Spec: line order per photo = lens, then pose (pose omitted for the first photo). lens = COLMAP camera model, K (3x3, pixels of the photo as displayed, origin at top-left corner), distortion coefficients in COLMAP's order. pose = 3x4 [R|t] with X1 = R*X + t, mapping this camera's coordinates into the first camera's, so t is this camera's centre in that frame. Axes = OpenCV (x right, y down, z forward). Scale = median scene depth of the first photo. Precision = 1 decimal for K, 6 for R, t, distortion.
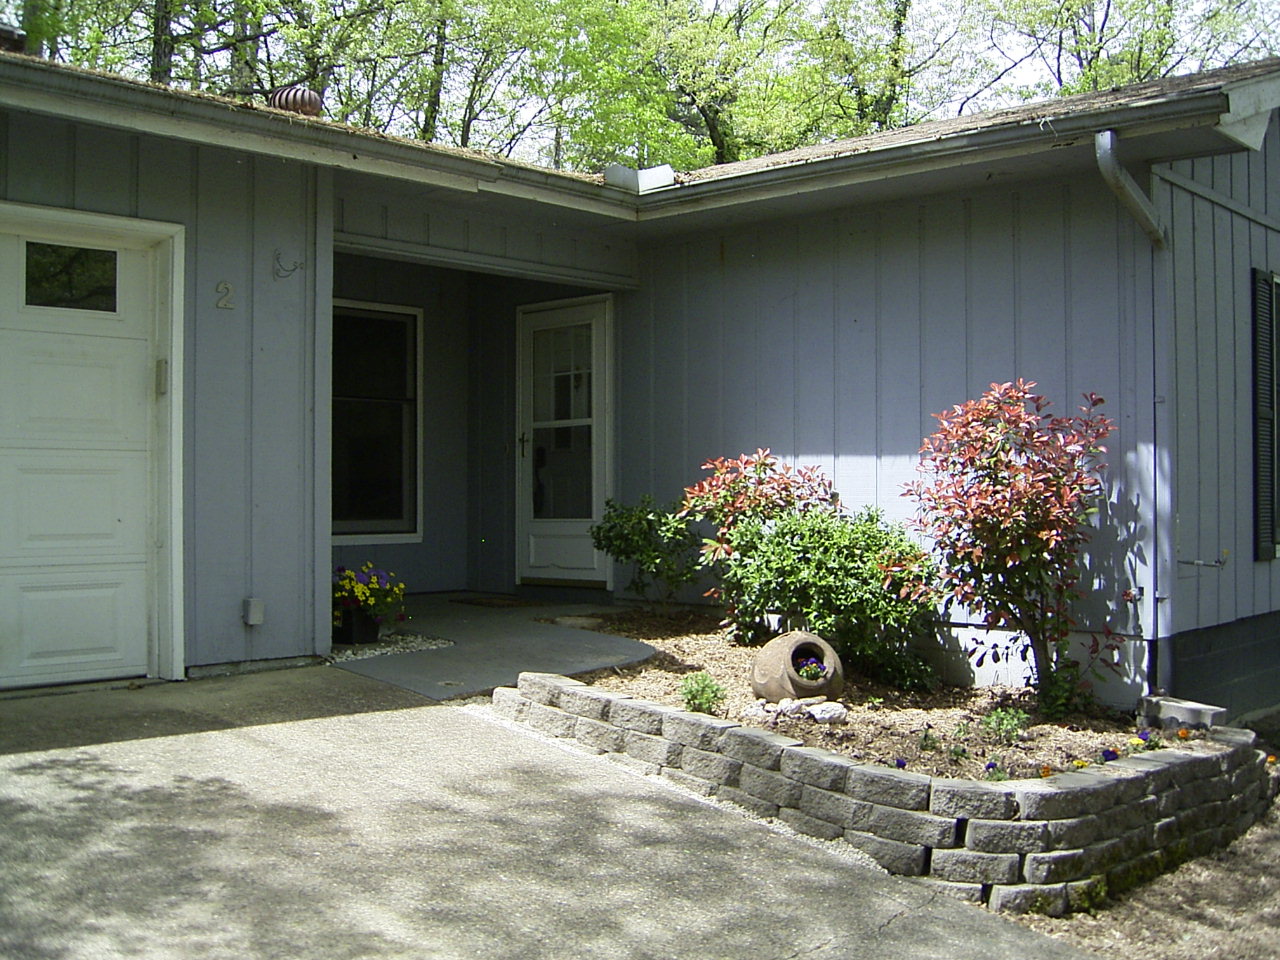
lens RADIAL K [[1382.8, 0, 642.2], [0, 1382.8, 484.9], [0, 0, 1]] dist [-0.114543, 0.000000]
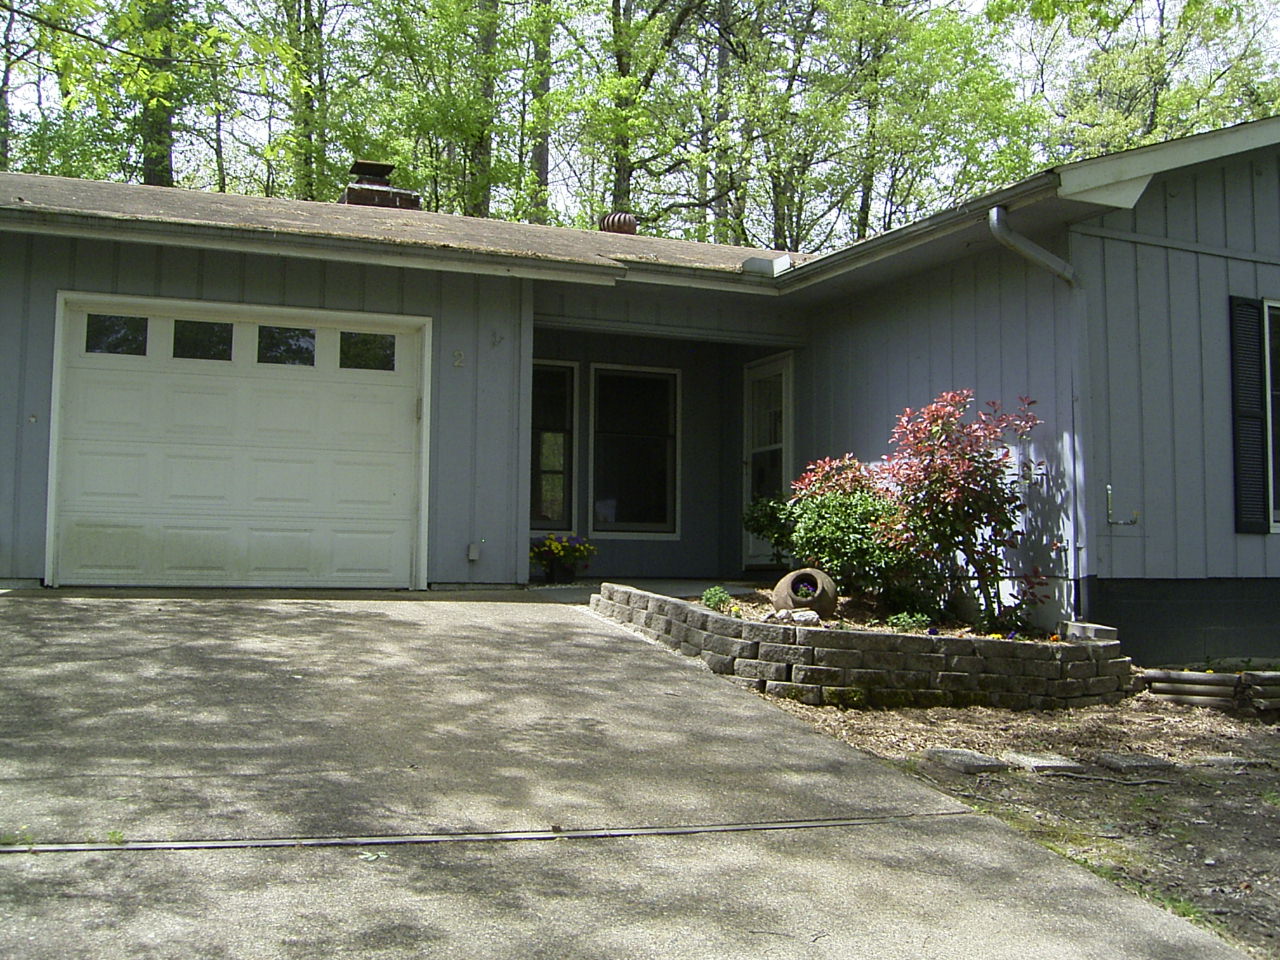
lens RADIAL K [[1382.8, 0, 633.3], [0, 1382.8, 485.2], [0, 0, 1]] dist [-0.114543, 0.000000]
pose [[0.915141, -0.019211, -0.402677, 0.522909], [-0.006247, 0.998068, -0.061815, 0.108417], [0.403086, 0.059085, 0.913253, -0.399473]]
